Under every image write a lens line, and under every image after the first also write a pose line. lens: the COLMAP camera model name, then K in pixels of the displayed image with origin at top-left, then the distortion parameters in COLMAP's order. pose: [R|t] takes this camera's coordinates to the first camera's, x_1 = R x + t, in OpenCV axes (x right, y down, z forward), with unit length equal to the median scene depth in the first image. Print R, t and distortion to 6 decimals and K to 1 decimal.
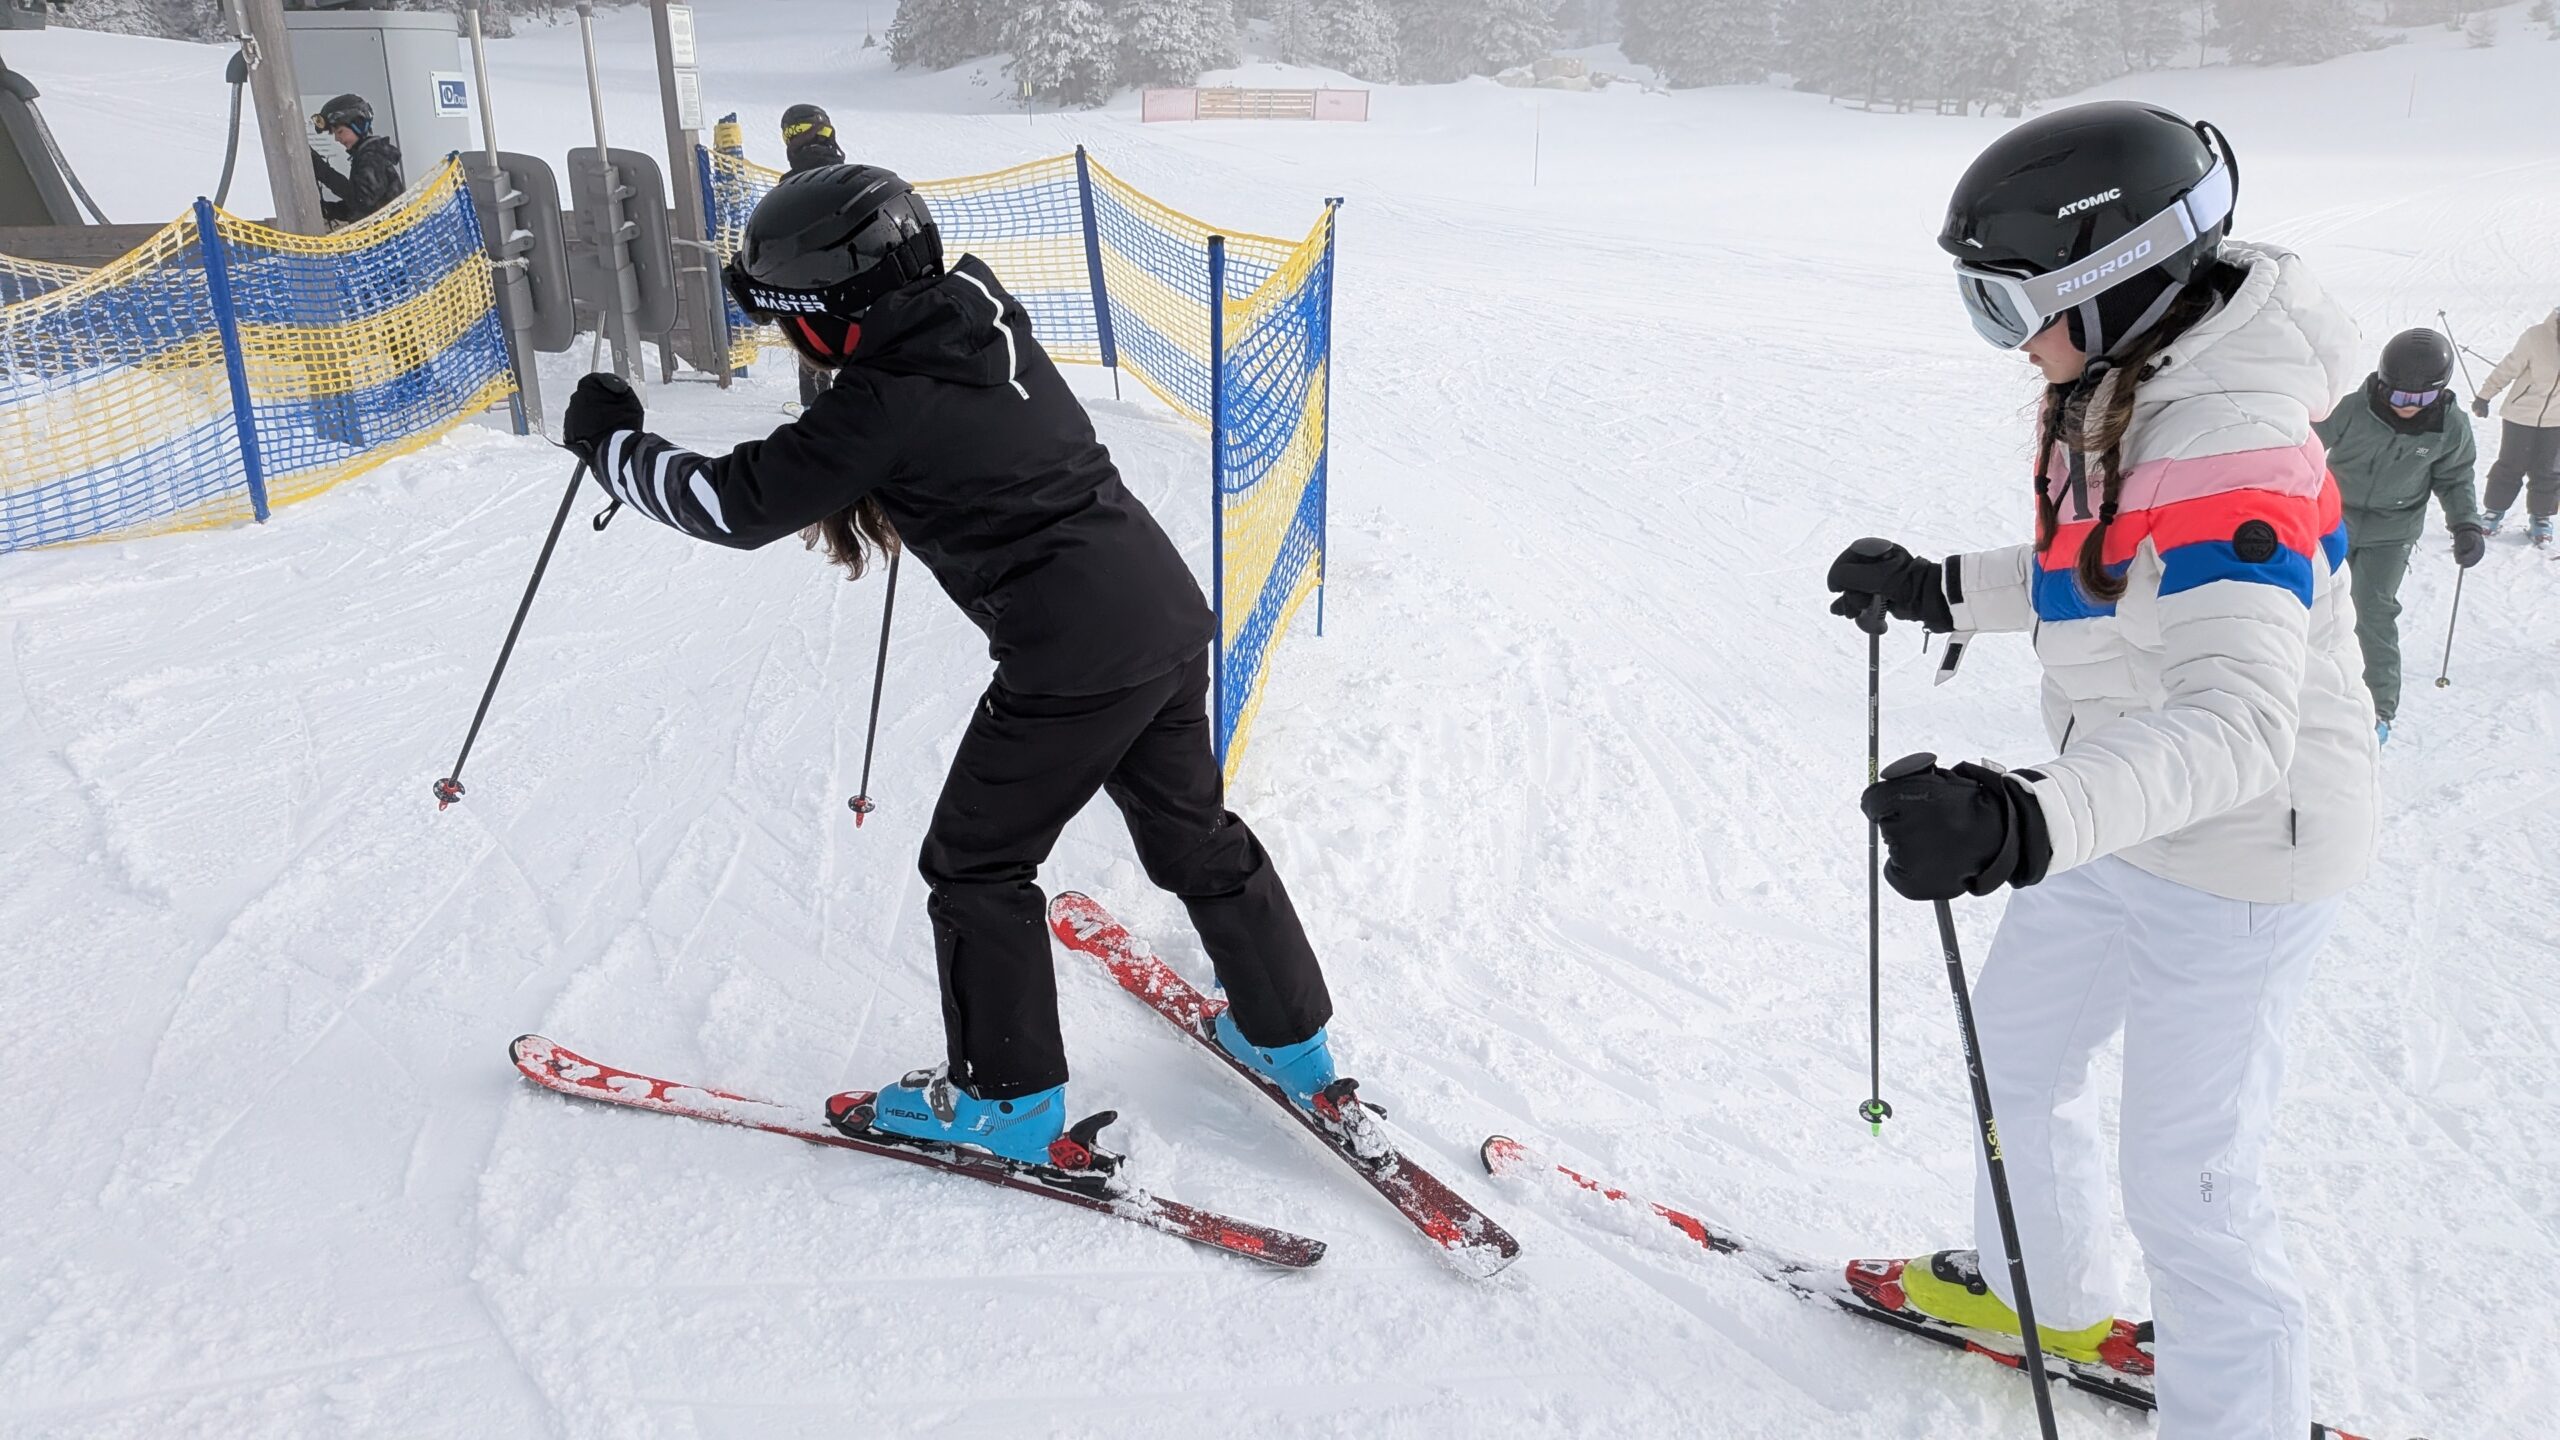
lens RADIAL K [[1825.9, 0, 1280.0], [0, 1825.9, 720.0], [0, 0, 1]] dist [0.076331, -0.117432]
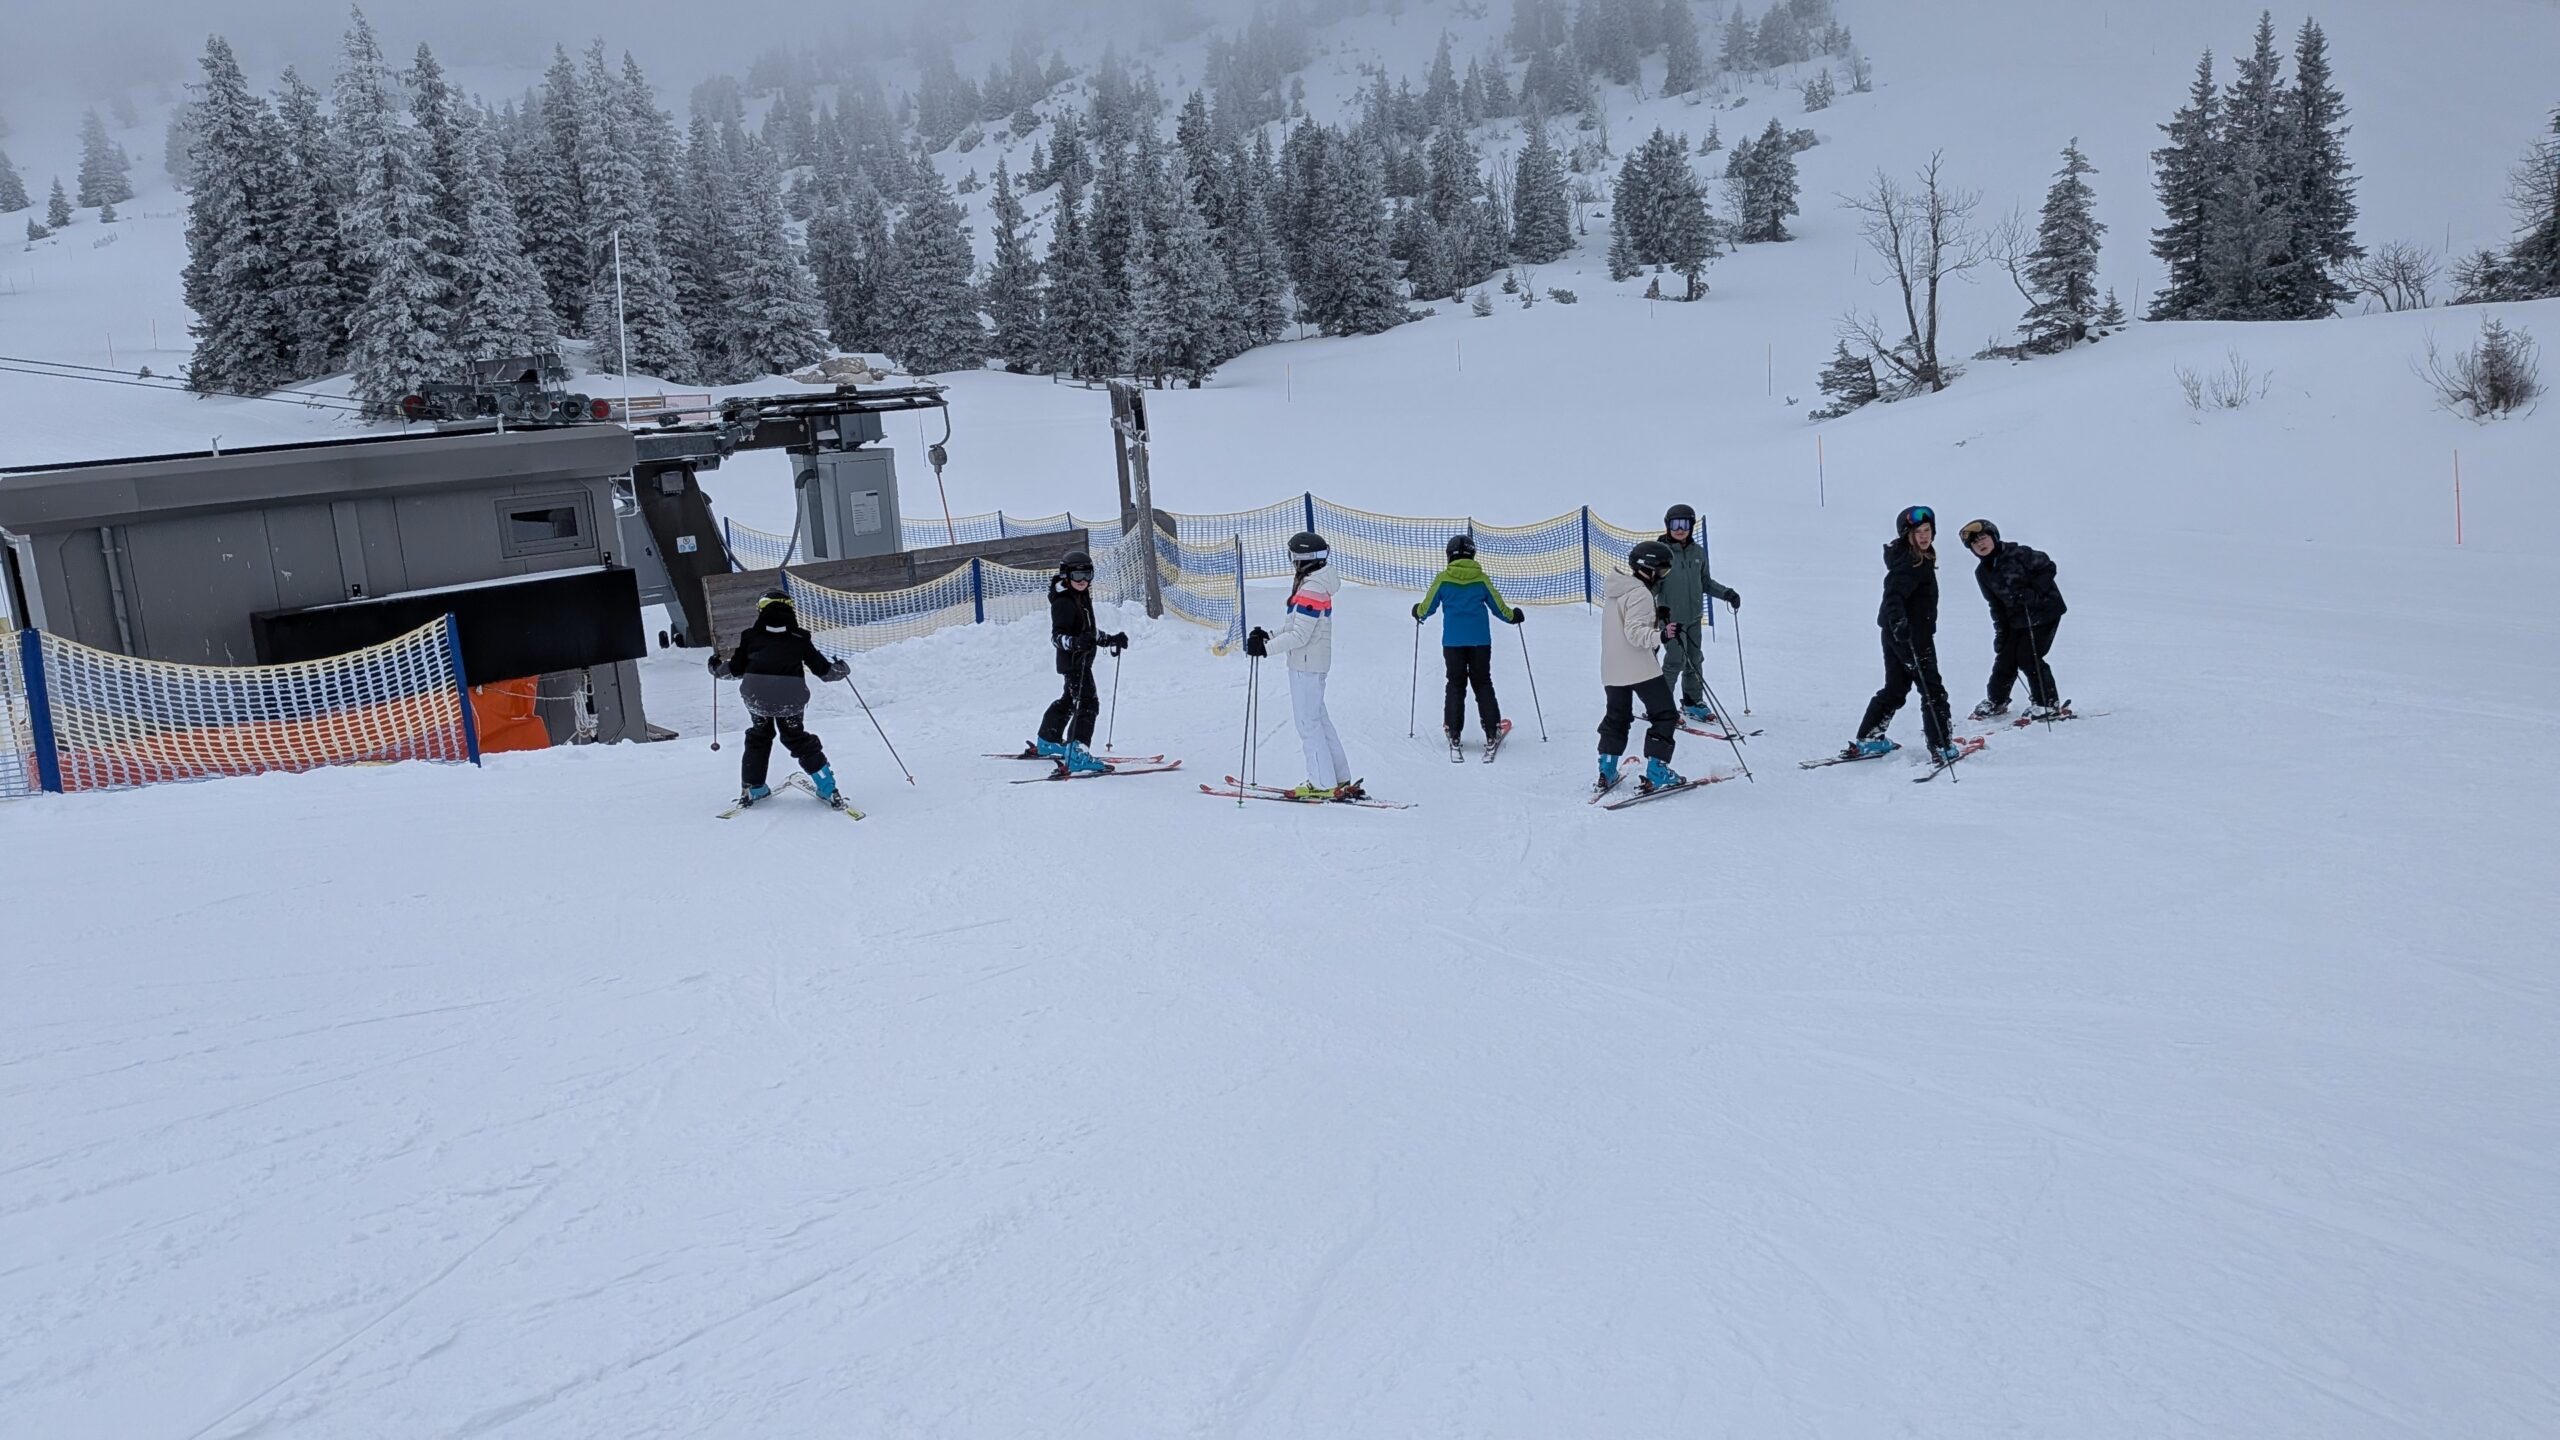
lens RADIAL K [[1815.4, 0, 1248.3], [0, 1815.4, 711.7], [0, 0, 1]] dist [0.076216, -0.142656]
pose [[0.896736, -0.129219, 0.423280, -2.584258], [0.185294, 0.978183, -0.093933, 0.427747], [-0.401908, 0.162665, 0.901116, -2.401340]]
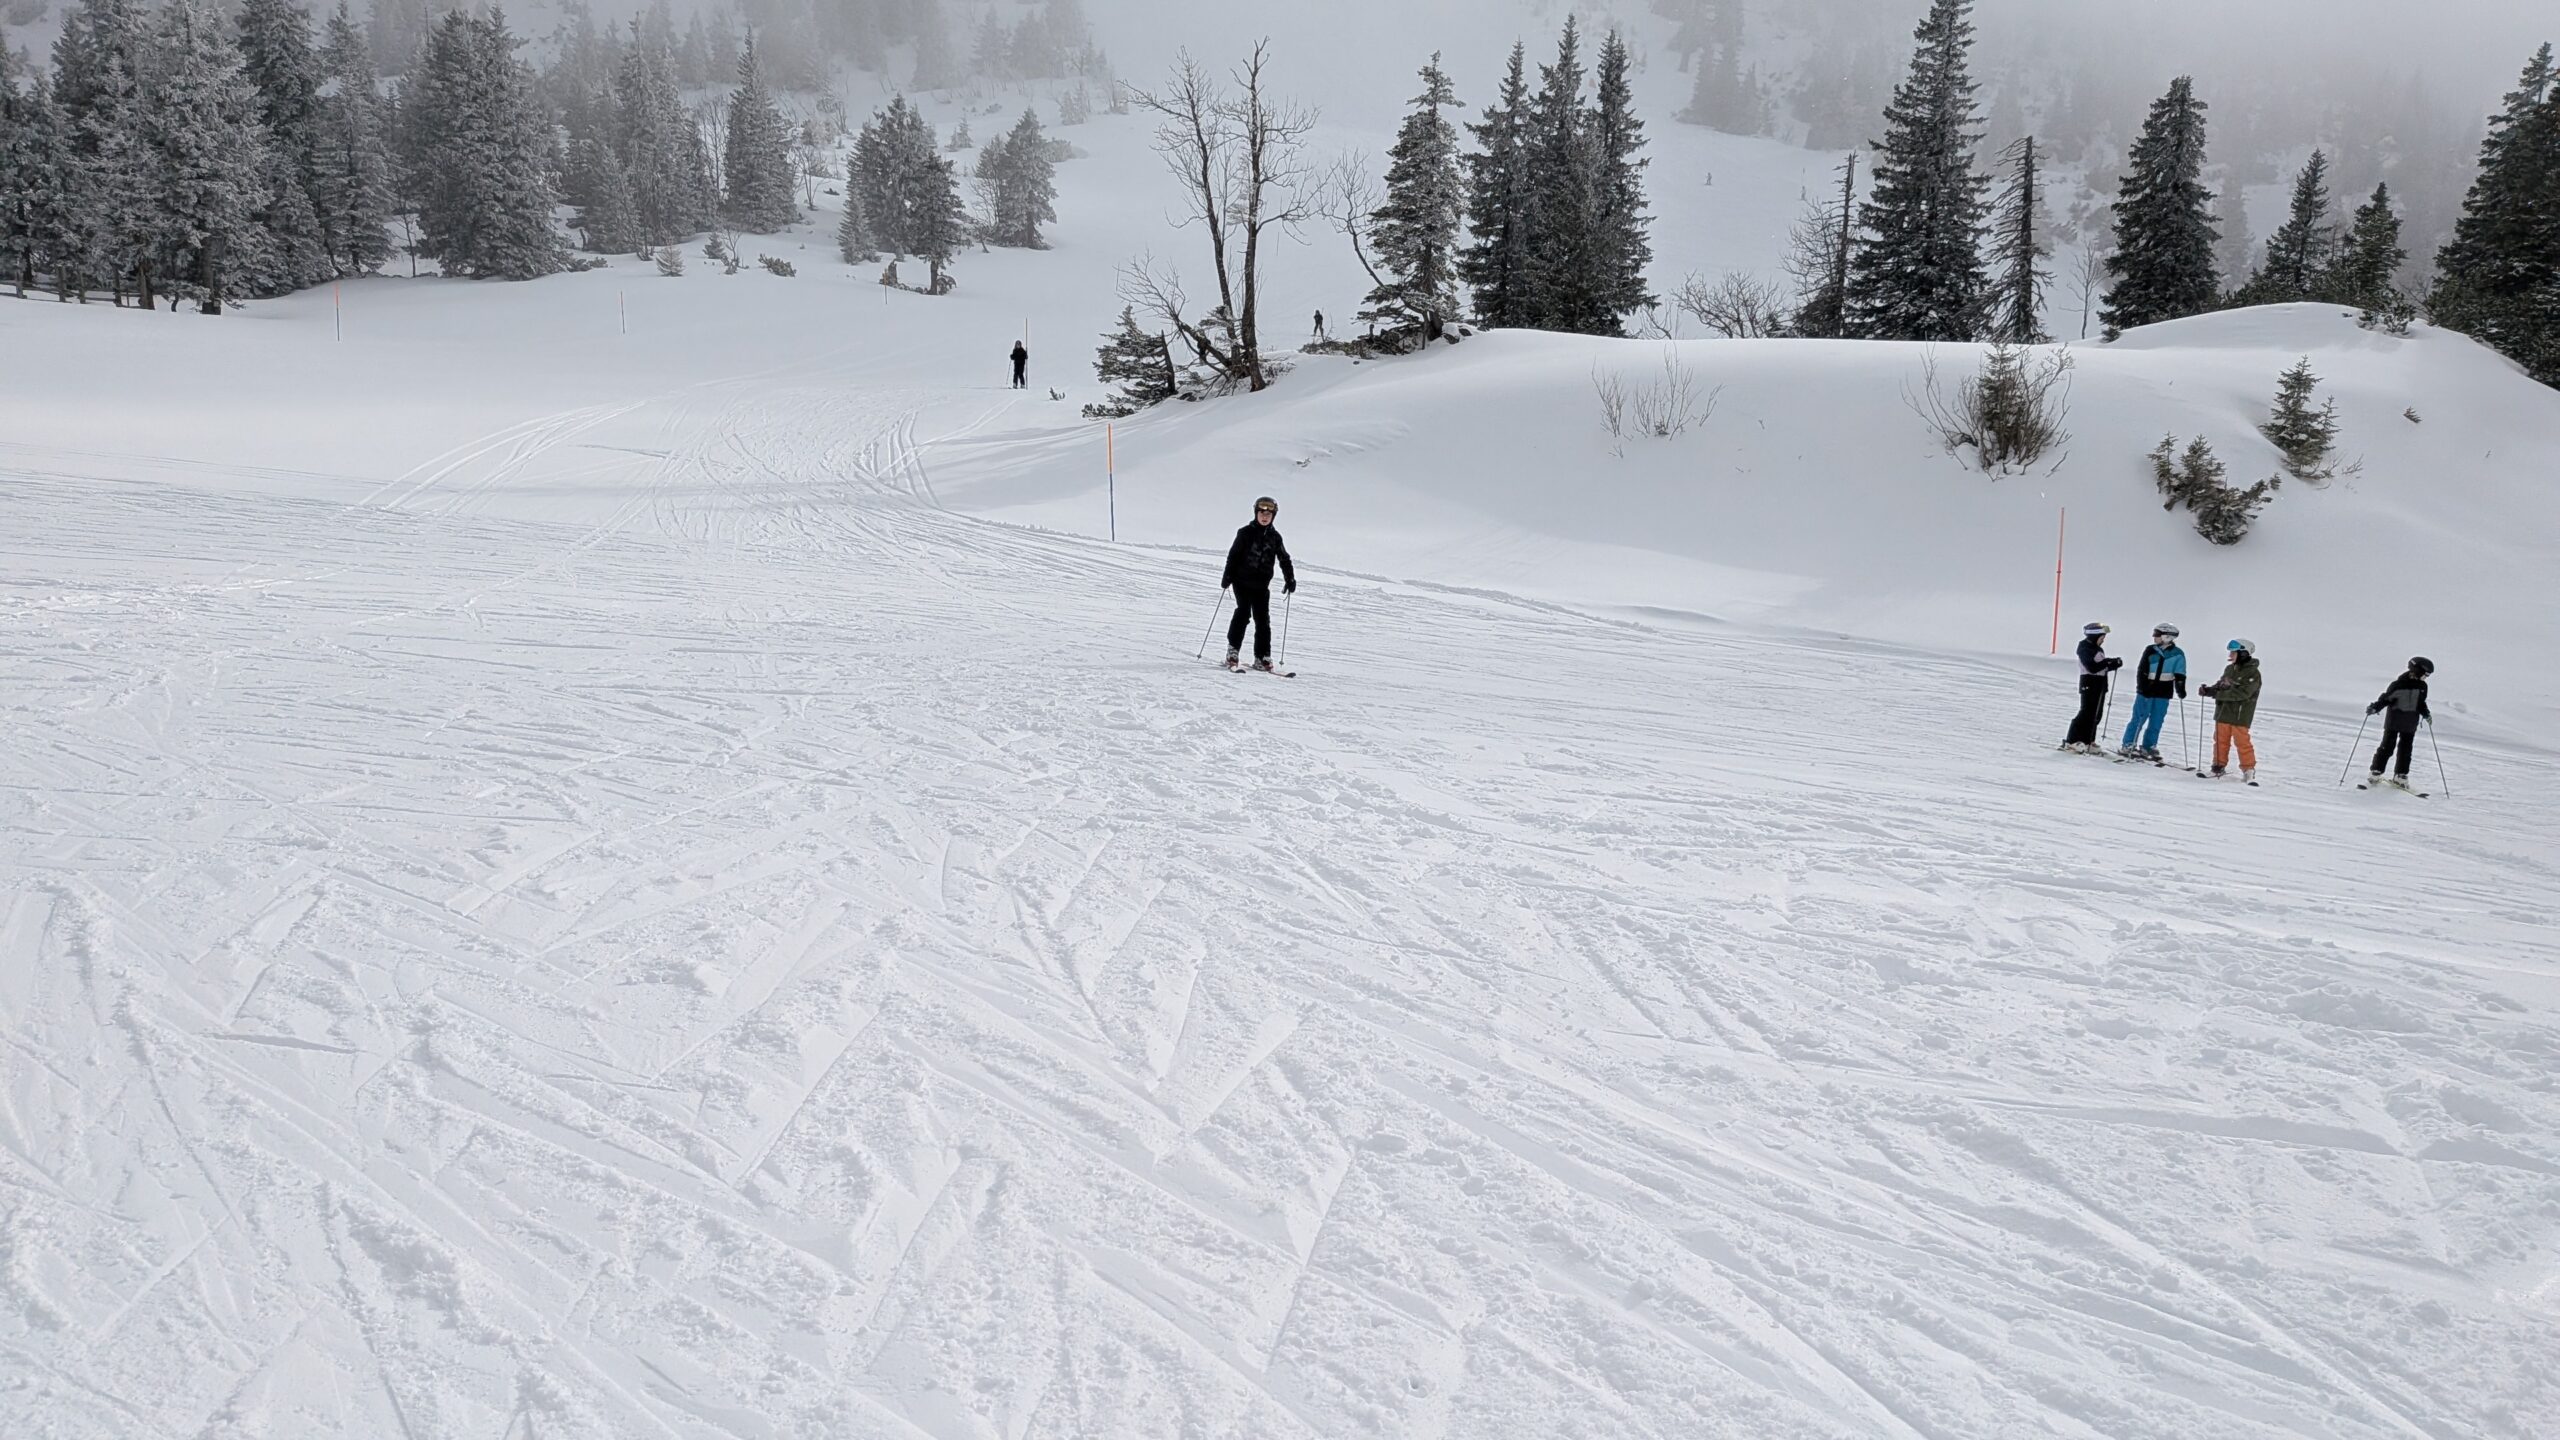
lens RADIAL K [[1792.5, 0, 1315.5], [0, 1792.5, 798.6], [0, 0, 1]] dist [0.076136, -0.119528]
pose [[0.632433, -0.142503, 0.761395, 0.663714], [0.194444, 0.980666, 0.022032, -0.252916], [-0.749814, 0.134115, 0.647914, 1.236308]]
